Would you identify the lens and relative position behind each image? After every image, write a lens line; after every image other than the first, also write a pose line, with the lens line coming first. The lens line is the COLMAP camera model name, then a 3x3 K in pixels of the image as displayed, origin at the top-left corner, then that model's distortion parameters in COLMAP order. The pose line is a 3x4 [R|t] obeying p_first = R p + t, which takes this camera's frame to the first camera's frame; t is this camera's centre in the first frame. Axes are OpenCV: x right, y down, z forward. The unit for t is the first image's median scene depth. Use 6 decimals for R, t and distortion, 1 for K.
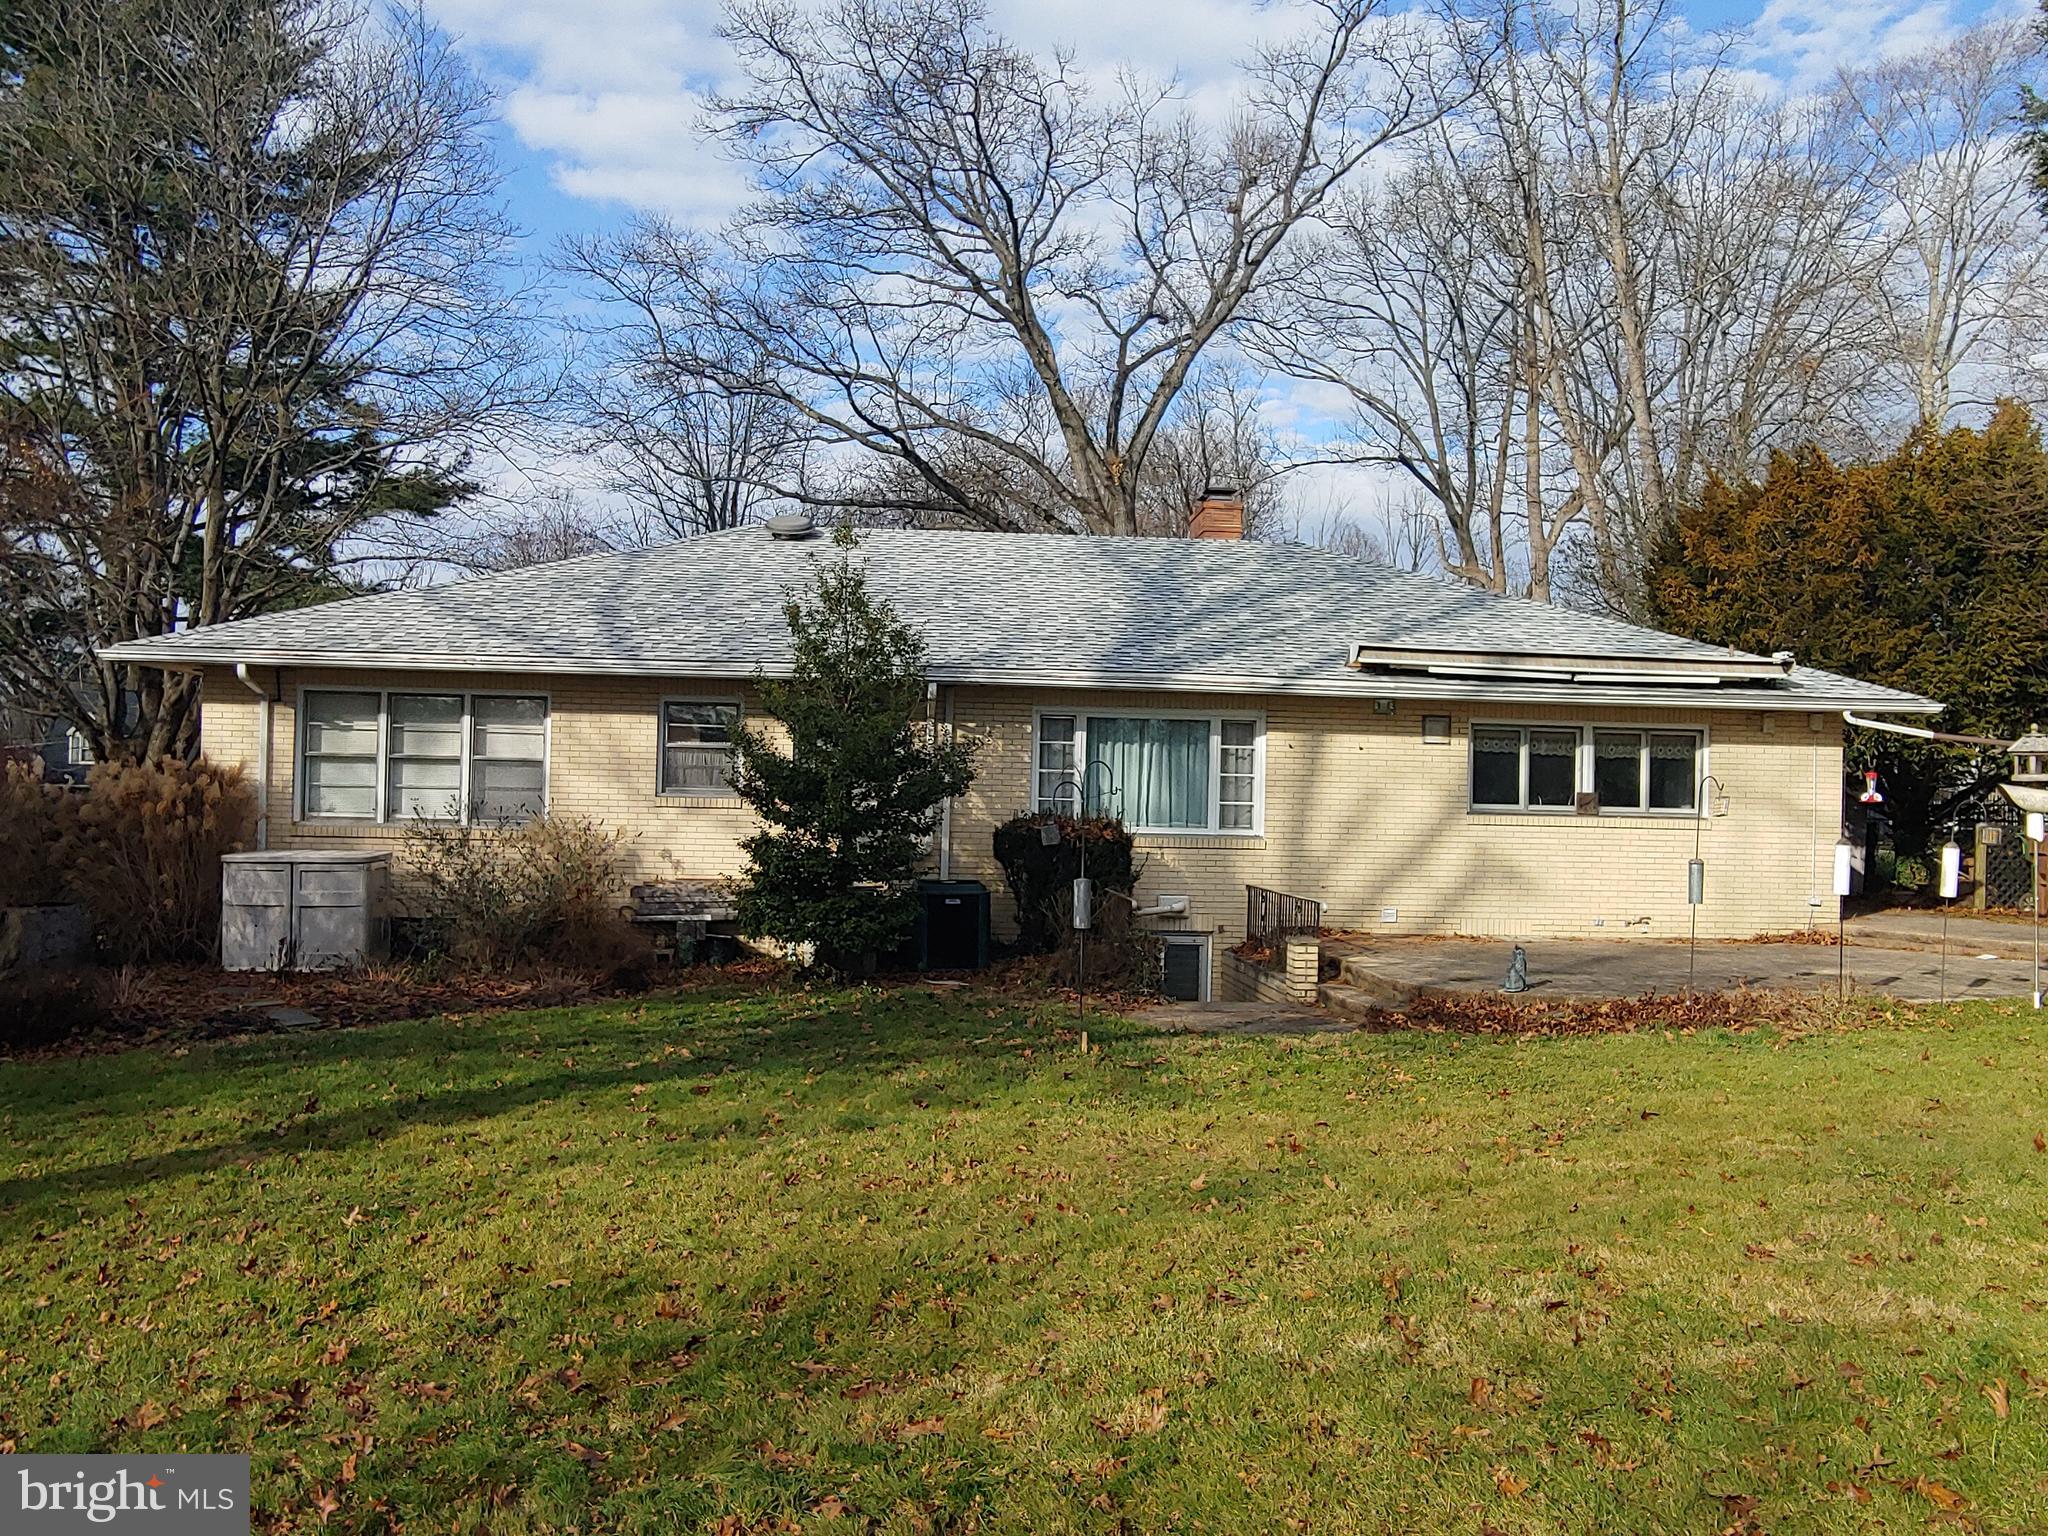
lens RADIAL K [[1649.0, 0, 1036.8], [0, 1649.0, 773.9], [0, 0, 1]] dist [-0.045959, 0.060298]
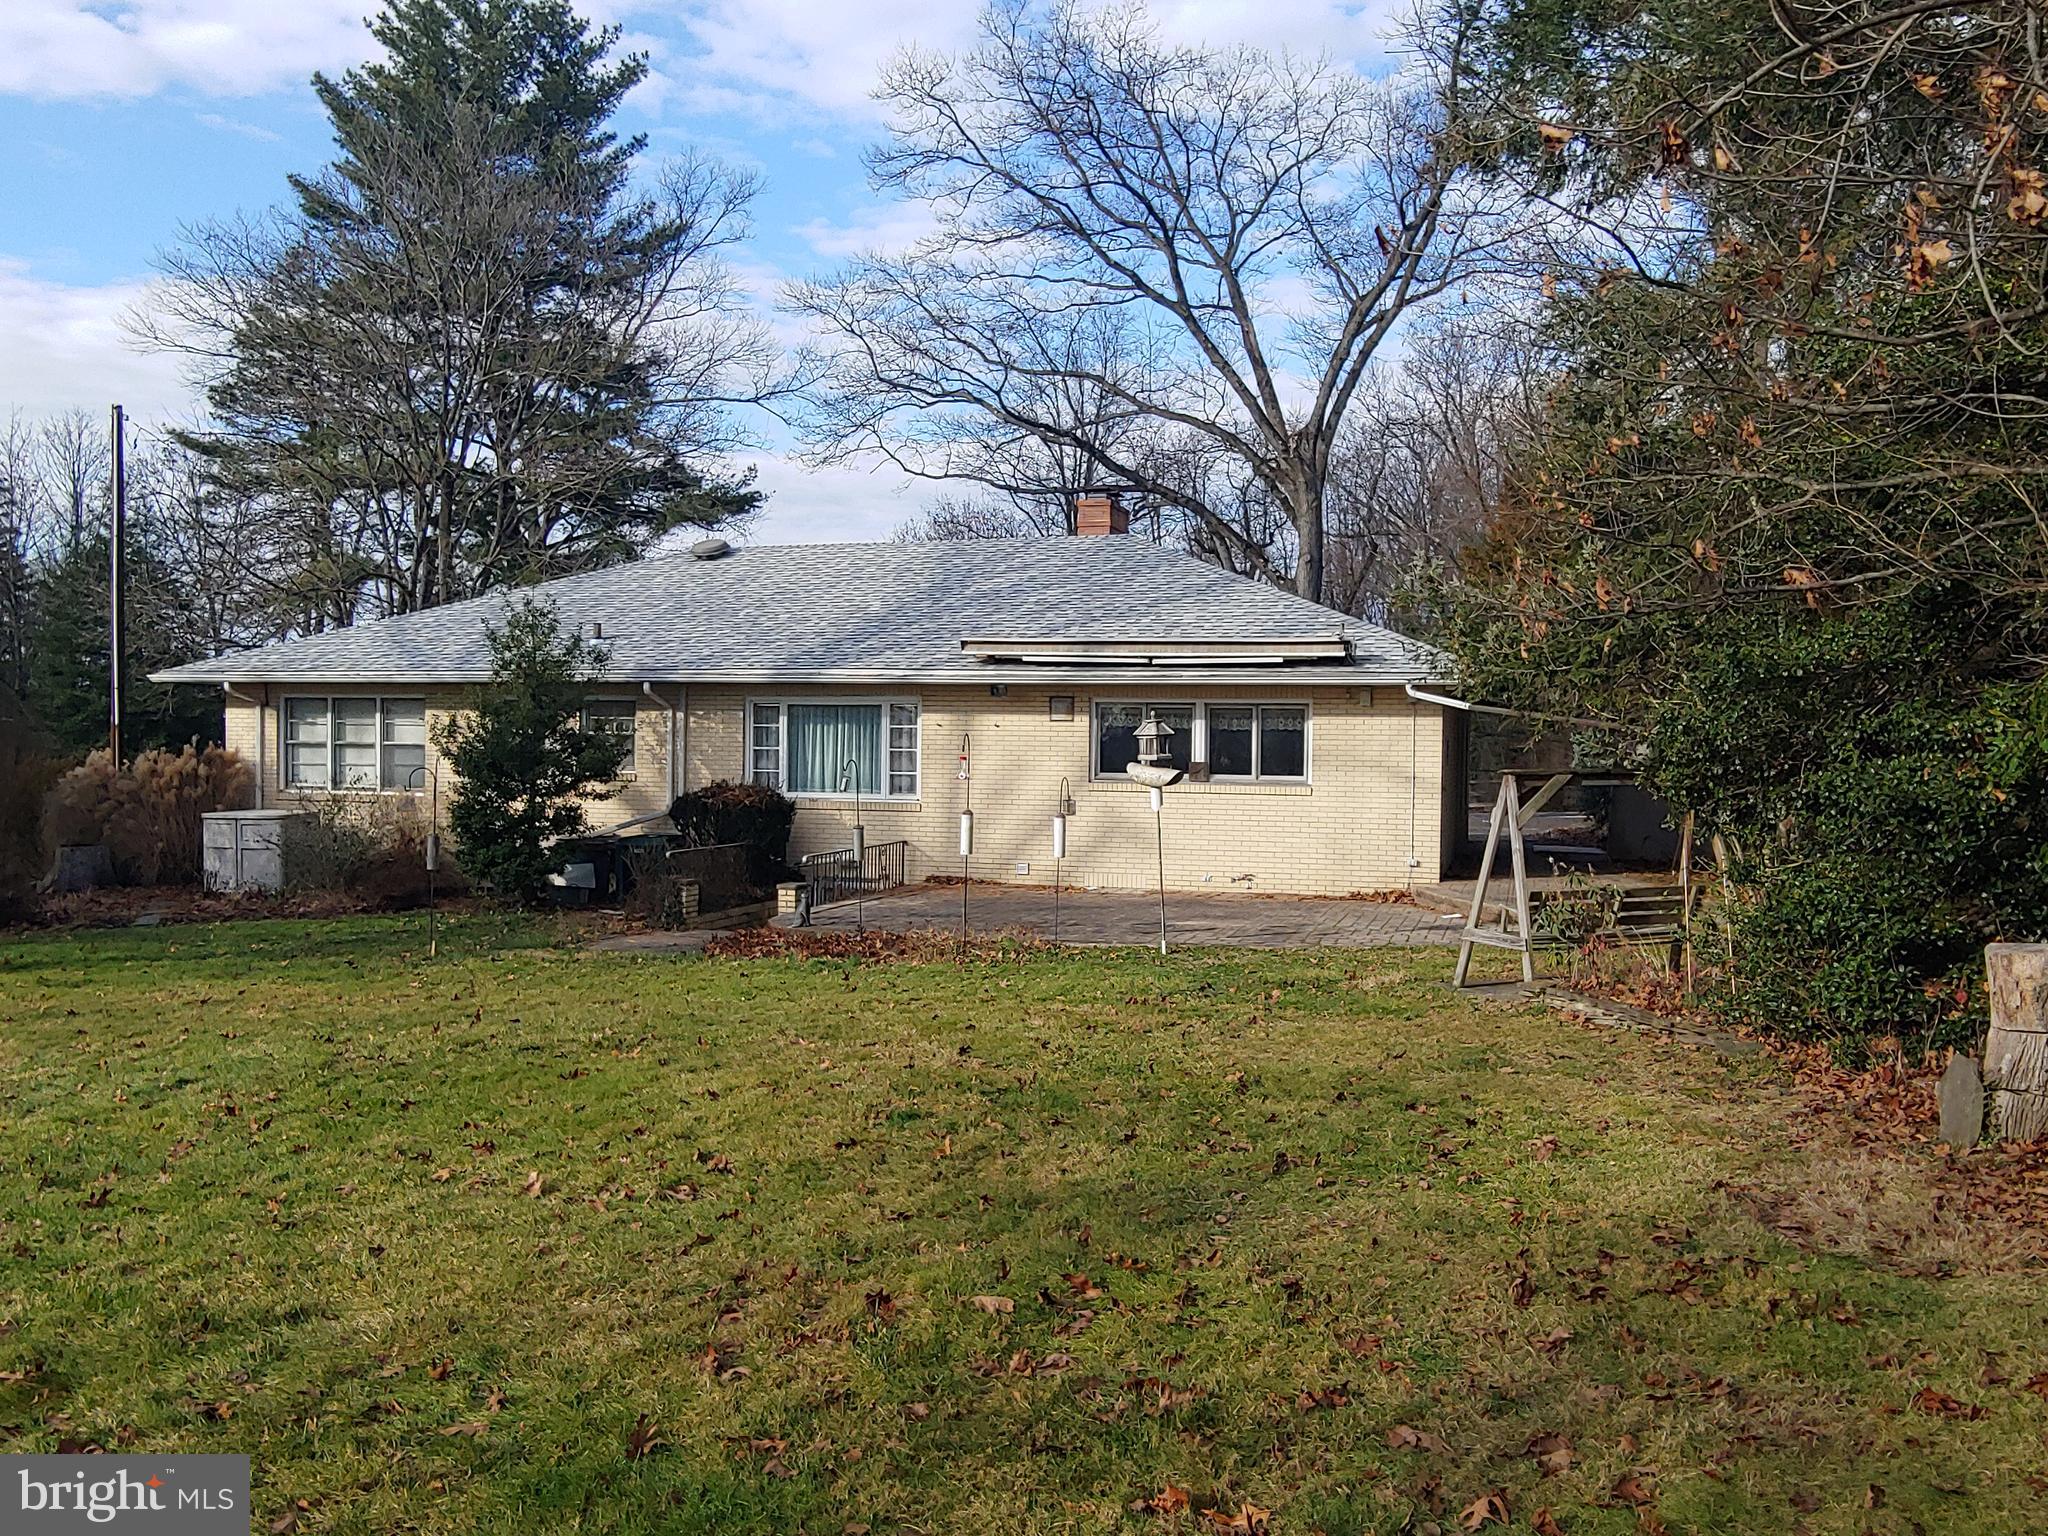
lens RADIAL K [[1649.0, 0, 1036.8], [0, 1649.0, 773.9], [0, 0, 1]] dist [-0.045959, 0.060298]
pose [[0.931116, -0.004110, -0.364700, 0.660764], [0.015026, 0.999520, 0.027098, -0.013000], [0.364413, -0.030711, 0.930731, -0.087070]]
